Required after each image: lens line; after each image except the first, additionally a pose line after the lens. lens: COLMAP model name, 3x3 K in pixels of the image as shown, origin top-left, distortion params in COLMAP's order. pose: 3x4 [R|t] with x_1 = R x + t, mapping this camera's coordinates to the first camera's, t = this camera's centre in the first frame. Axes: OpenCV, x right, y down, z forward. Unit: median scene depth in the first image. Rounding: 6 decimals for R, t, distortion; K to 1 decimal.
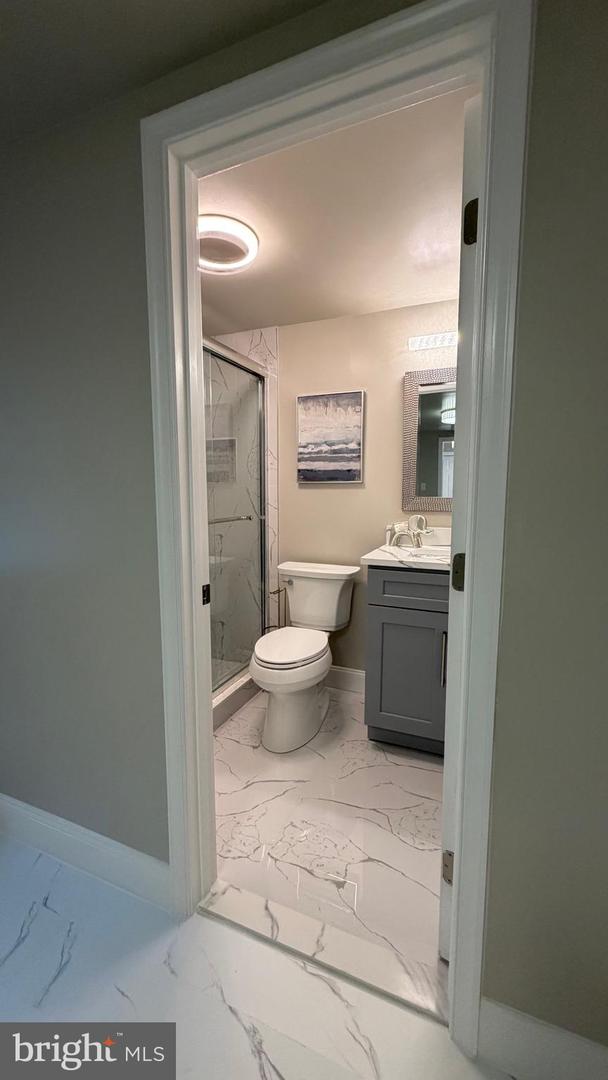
lens RADIAL K [[429.7, 0, 303.2], [0, 429.7, 538.3], [0, 0, 1]] dist [0.000687, -0.000212]
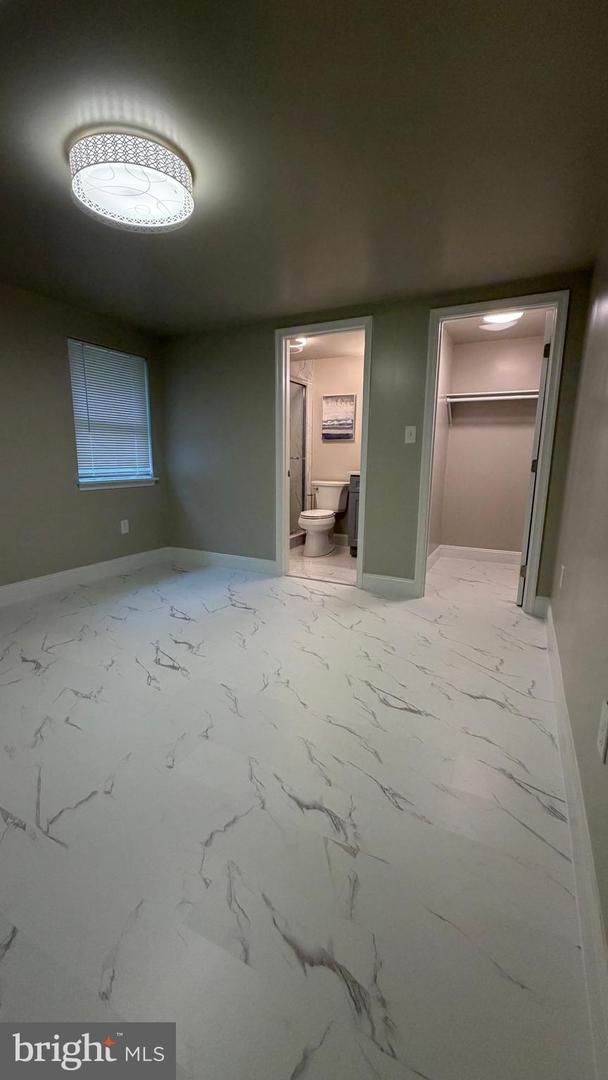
lens RADIAL K [[429.7, 0, 303.2], [0, 429.7, 538.3], [0, 0, 1]] dist [0.000687, -0.000212]
pose [[0.997222, 0.023213, -0.070780, 0.052752], [-0.017794, 0.996930, 0.076250, 0.176408], [0.072332, -0.074779, 0.994573, -1.039408]]
